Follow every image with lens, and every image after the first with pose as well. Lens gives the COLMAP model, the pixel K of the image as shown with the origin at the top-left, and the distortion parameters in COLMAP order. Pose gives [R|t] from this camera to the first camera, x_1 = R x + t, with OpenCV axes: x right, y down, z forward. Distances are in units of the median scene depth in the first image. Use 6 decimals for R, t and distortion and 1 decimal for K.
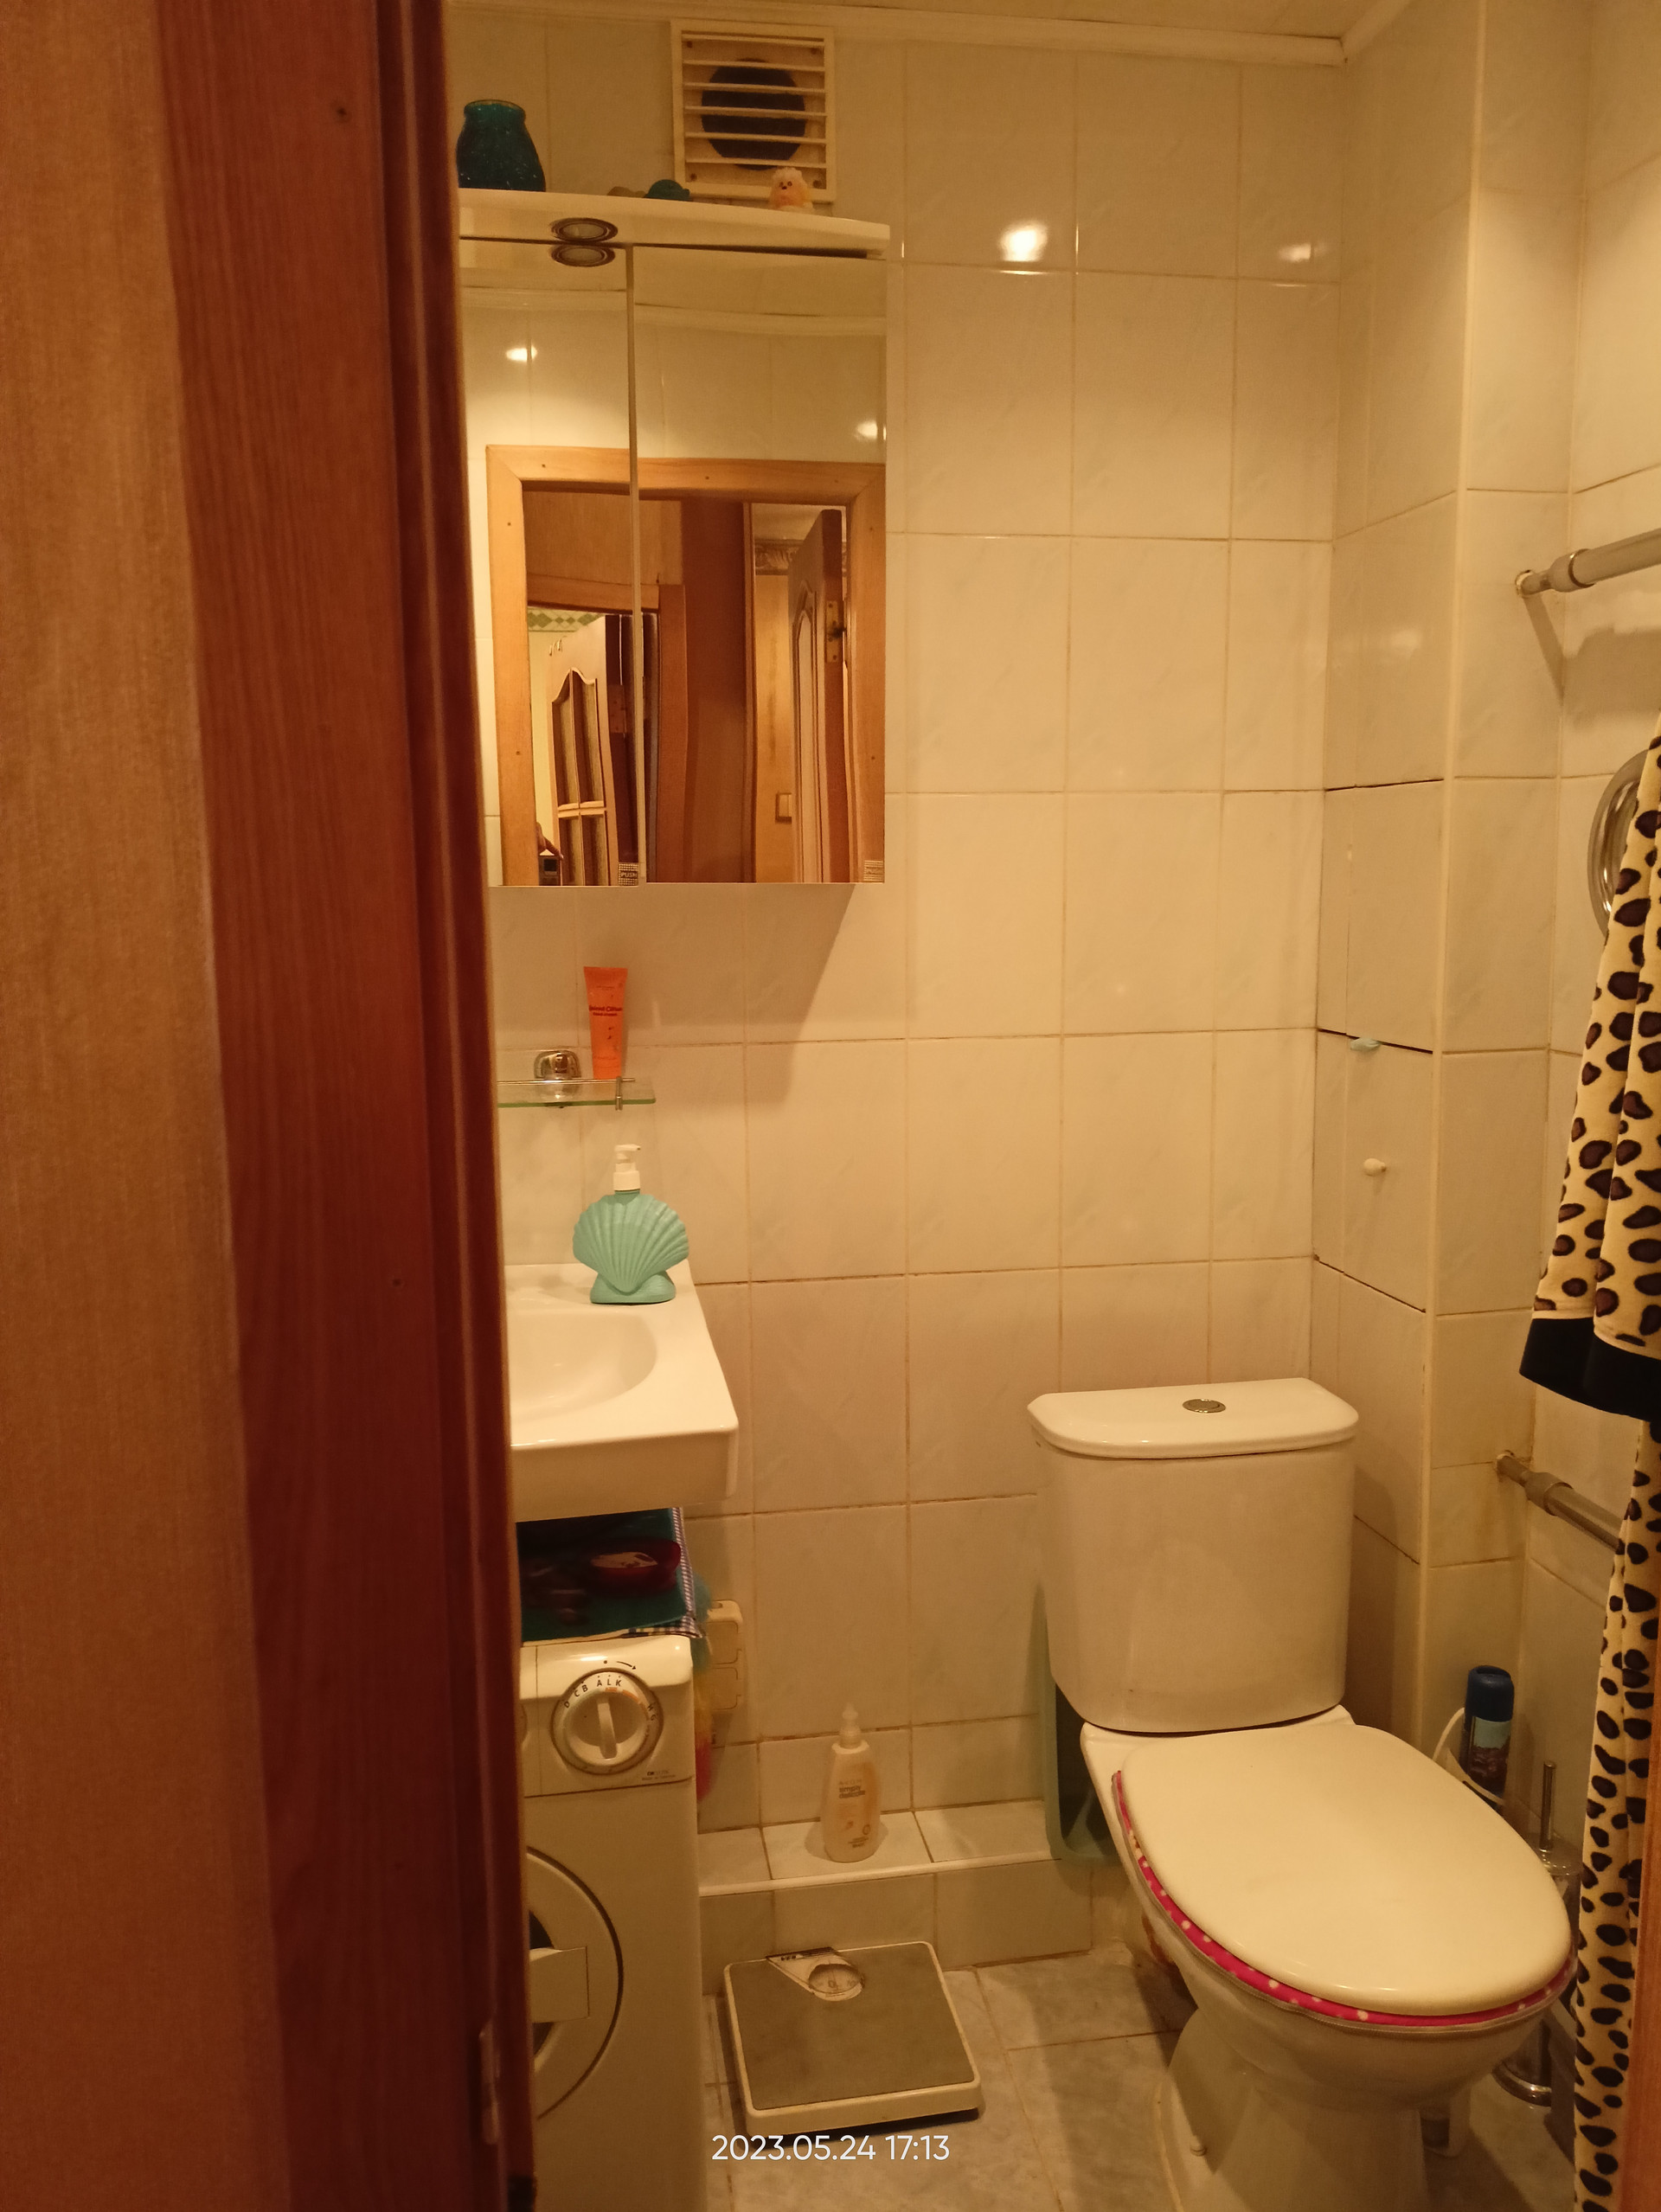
lens RADIAL K [[1618.0, 0, 822.1], [0, 1618.0, 1103.9], [0, 0, 1]] dist [0.086694, -0.150786]
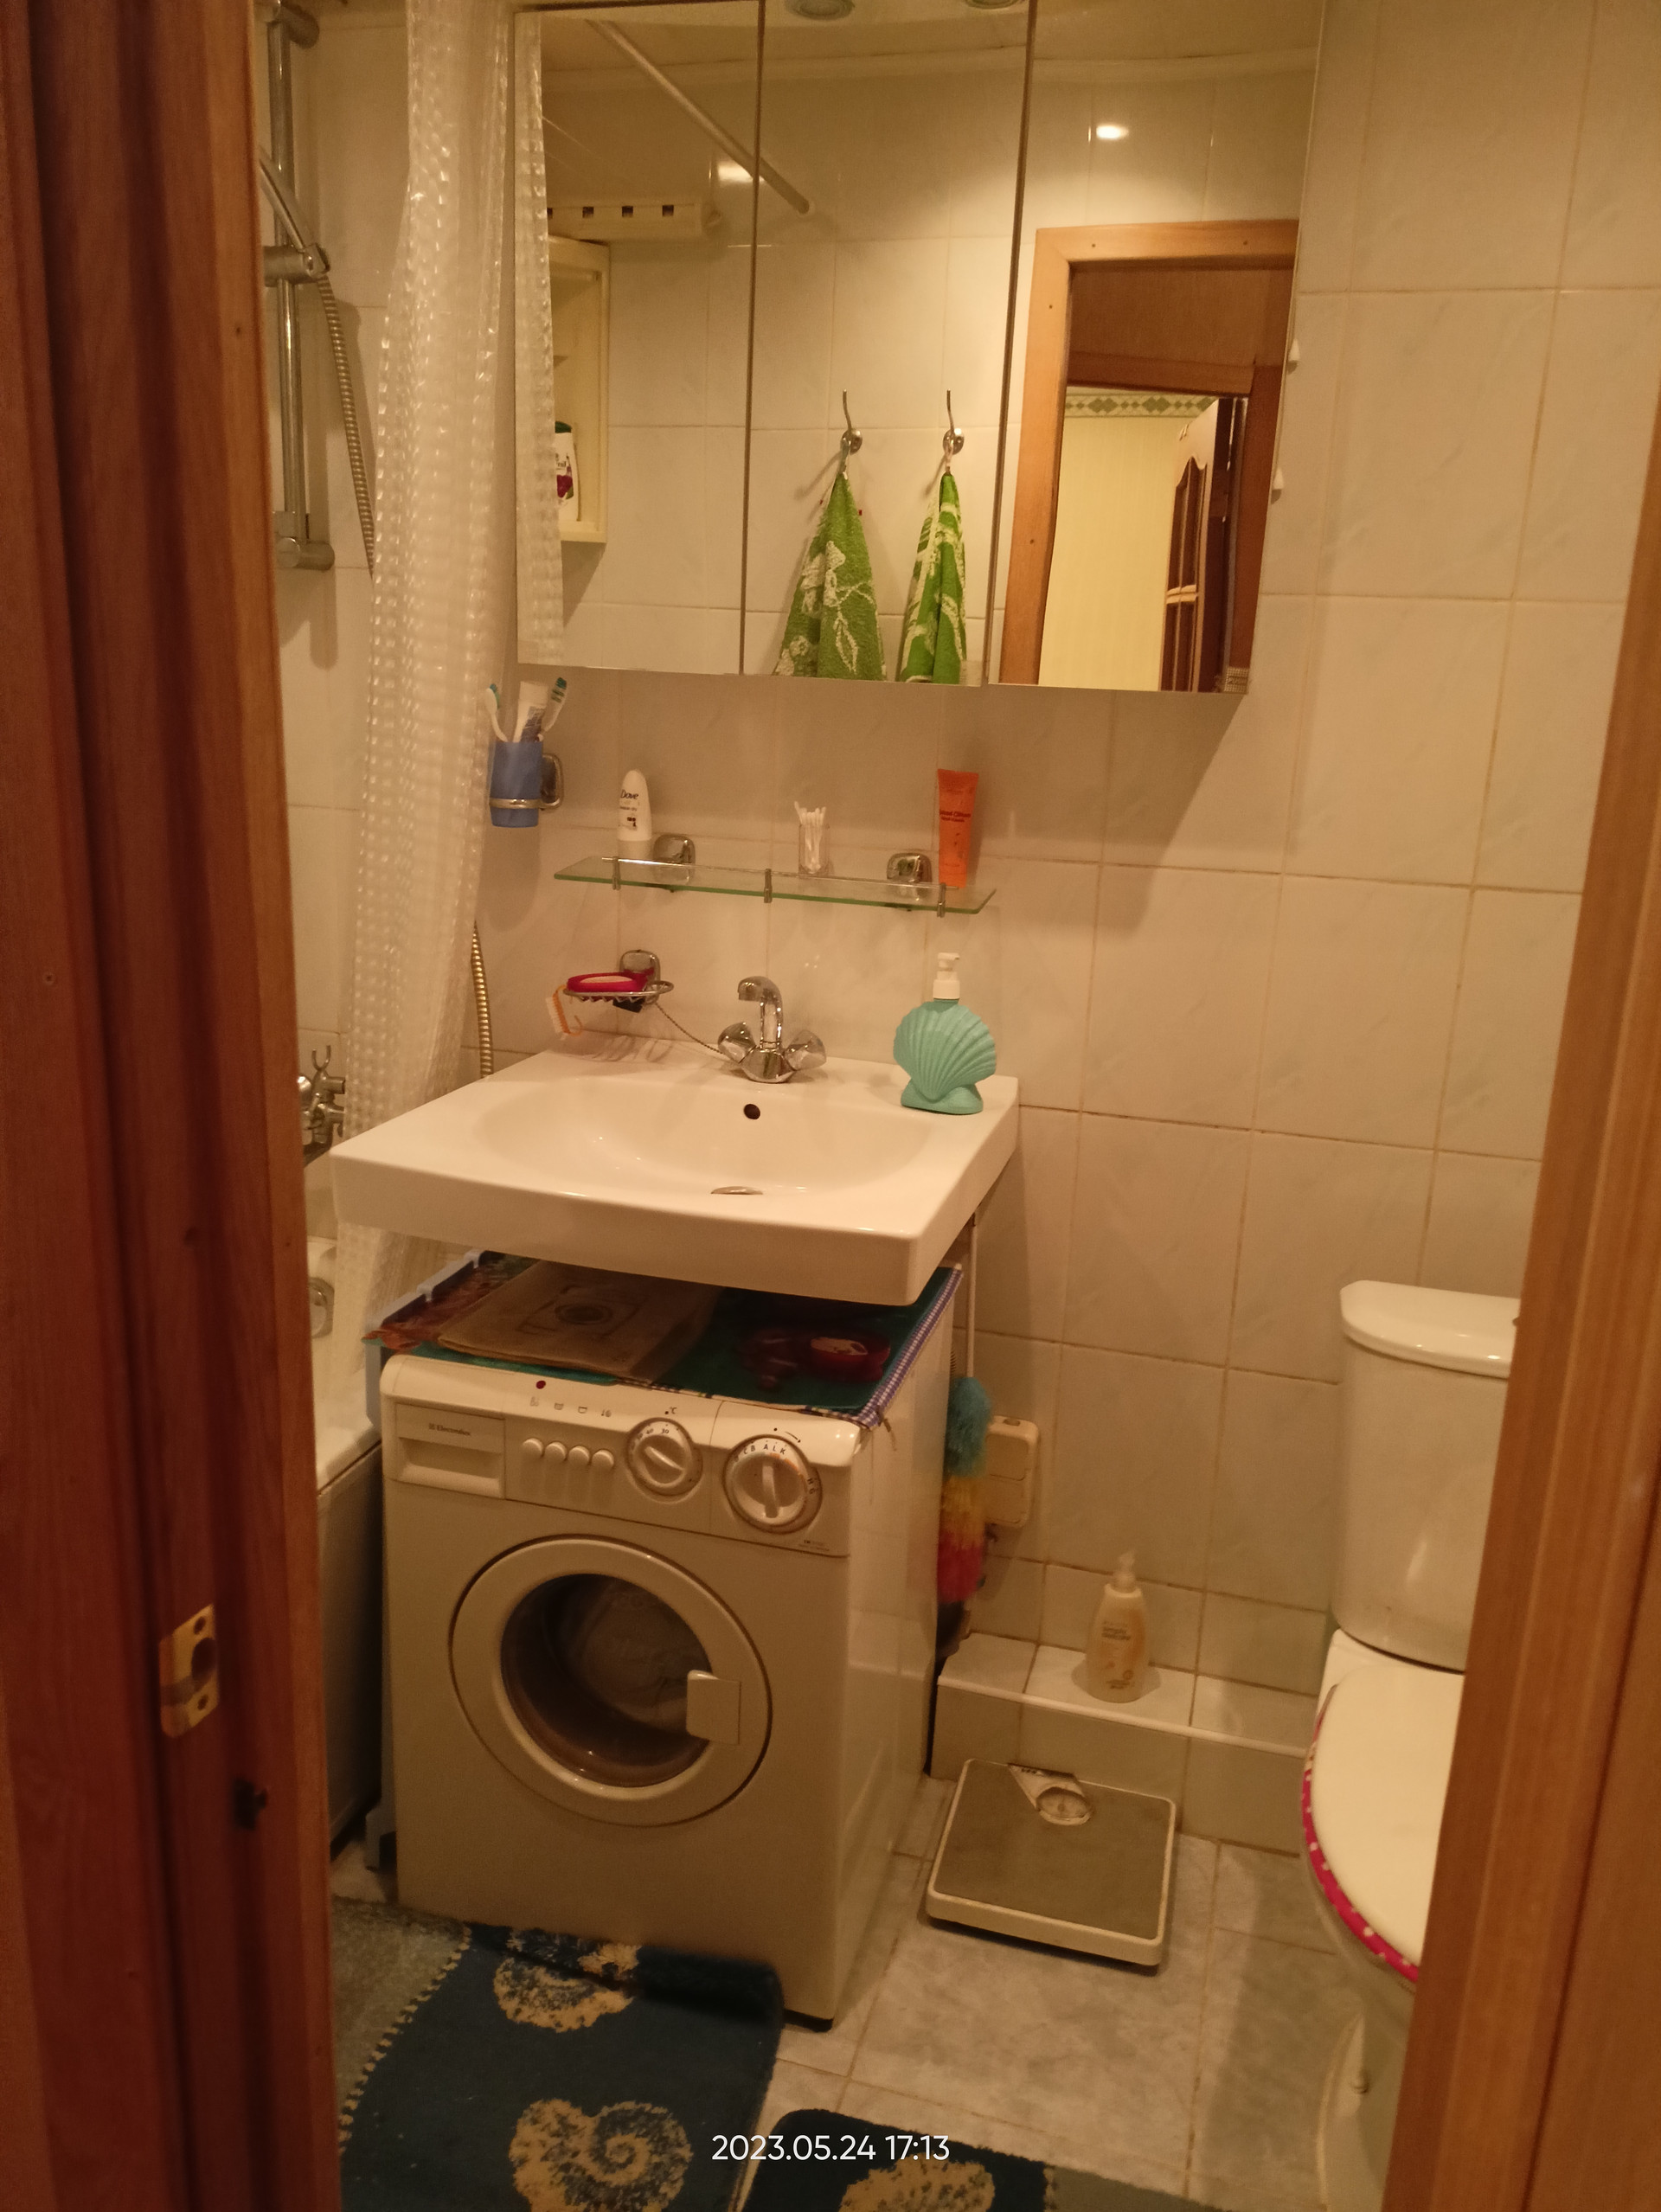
lens RADIAL K [[1635.4, 0, 830.5], [0, 1635.4, 1106.0], [0, 0, 1]] dist [0.130699, -0.241860]
pose [[0.910168, 0.150712, -0.385849, 0.206441], [-0.108495, 0.985681, 0.129079, -0.004280], [0.399778, -0.075621, 0.913487, 0.043190]]
